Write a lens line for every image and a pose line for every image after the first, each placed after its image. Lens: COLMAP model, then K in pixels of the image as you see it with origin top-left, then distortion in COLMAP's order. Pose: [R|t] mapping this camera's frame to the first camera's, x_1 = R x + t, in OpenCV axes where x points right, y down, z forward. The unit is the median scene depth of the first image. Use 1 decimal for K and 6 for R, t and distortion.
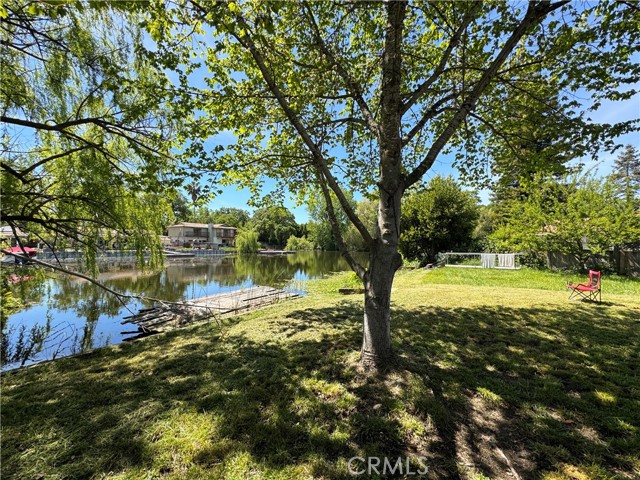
lens RADIAL K [[255.7, 0, 320.2], [0, 255.7, 239.1], [0, 0, 1]] dist [-0.001704, 0.000186]
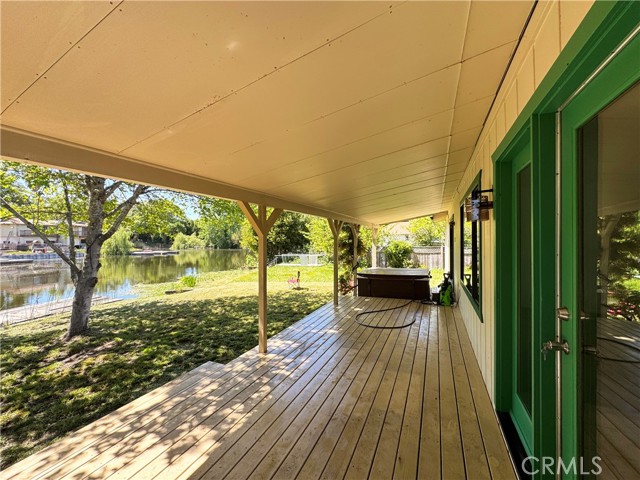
lens RADIAL K [[255.7, 0, 320.2], [0, 255.7, 239.1], [0, 0, 1]] dist [-0.001704, 0.000186]
pose [[0.934316, -0.014675, 0.356145, 0.336937], [0.007844, 0.999757, 0.020617, -0.070887], [-0.356361, -0.016469, 0.934203, -0.386391]]
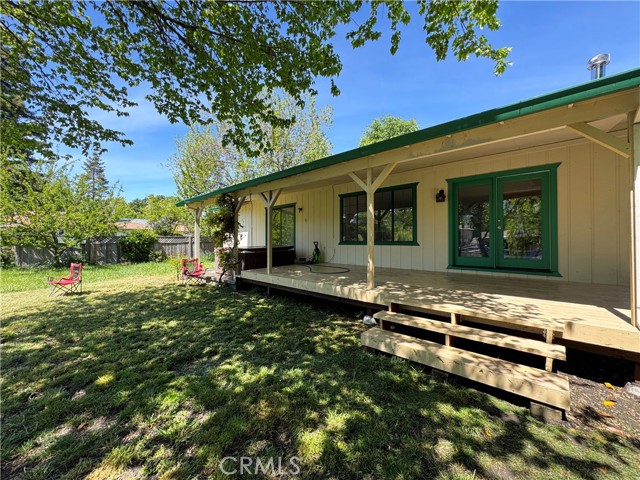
lens RADIAL K [[255.7, 0, 320.2], [0, 255.7, 239.1], [0, 0, 1]] dist [-0.001704, 0.000186]
pose [[-0.042364, -0.005887, 0.999085, 0.001833], [-0.018954, 0.999807, 0.005087, 0.001383], [-0.998922, -0.018721, -0.042467, 0.032329]]
